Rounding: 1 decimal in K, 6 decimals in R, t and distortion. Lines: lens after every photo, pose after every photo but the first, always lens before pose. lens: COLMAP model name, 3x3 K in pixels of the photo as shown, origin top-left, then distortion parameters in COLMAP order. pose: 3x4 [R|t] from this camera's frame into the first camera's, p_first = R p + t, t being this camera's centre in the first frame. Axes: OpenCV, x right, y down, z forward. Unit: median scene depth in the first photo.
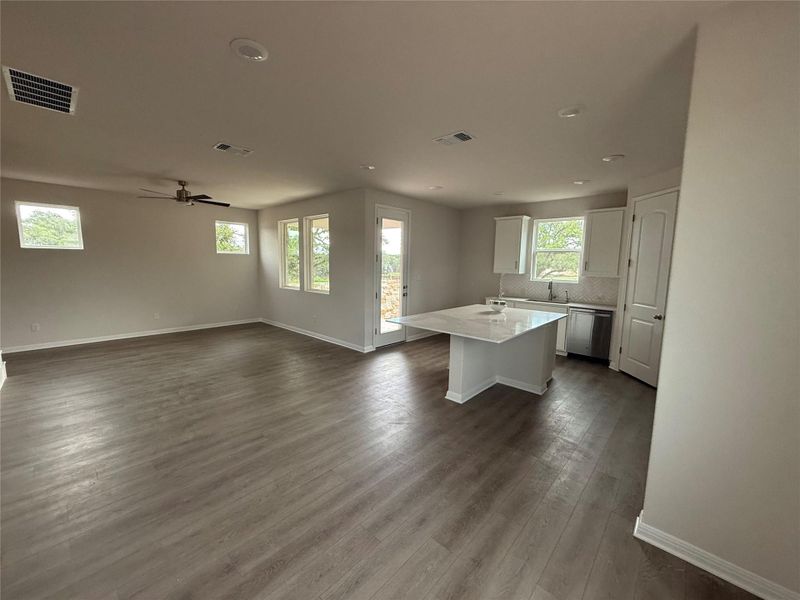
lens RADIAL K [[319.4, 0, 400.0], [0, 319.4, 300.0], [0, 0, 1]] dist [-0.000814, -0.000045]
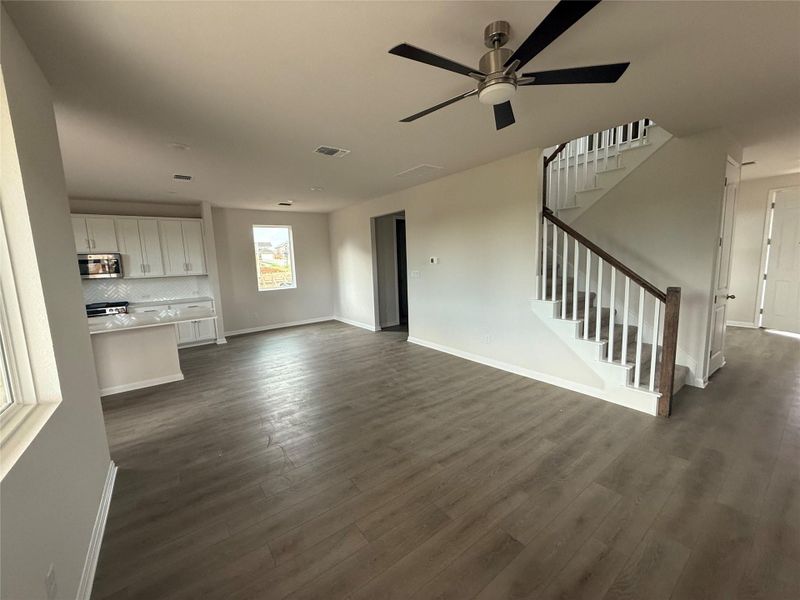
lens RADIAL K [[319.4, 0, 400.0], [0, 319.4, 300.0], [0, 0, 1]] dist [-0.000814, -0.000045]
pose [[-0.982220, -0.009293, 0.187503, -0.713769], [0.037366, 0.969112, 0.243773, -0.195499], [-0.183977, 0.246445, -0.951534, 1.570884]]
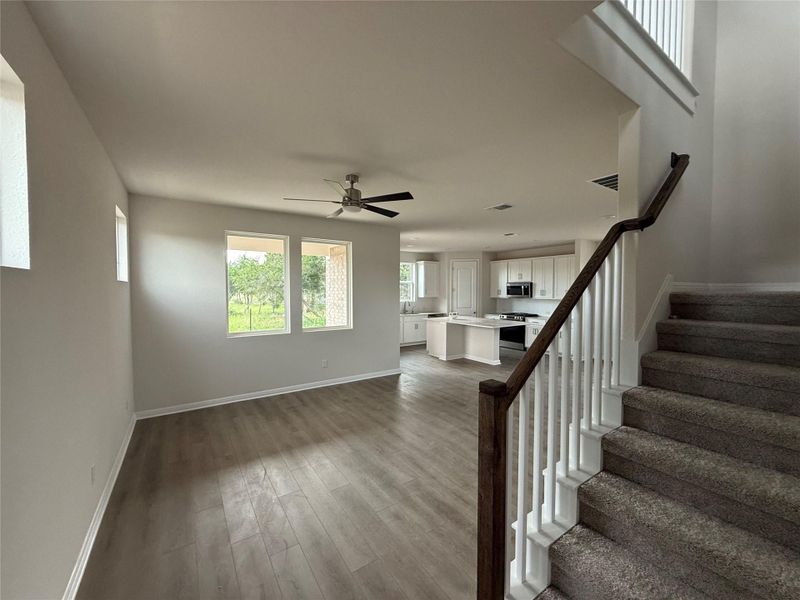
lens RADIAL K [[319.4, 0, 400.0], [0, 319.4, 300.0], [0, 0, 1]] dist [-0.000814, -0.000045]
pose [[0.227337, -0.049750, 0.972545, -1.435088], [0.117689, 0.992778, 0.023275, -0.140714], [-0.966678, 0.109167, 0.231550, 0.874123]]
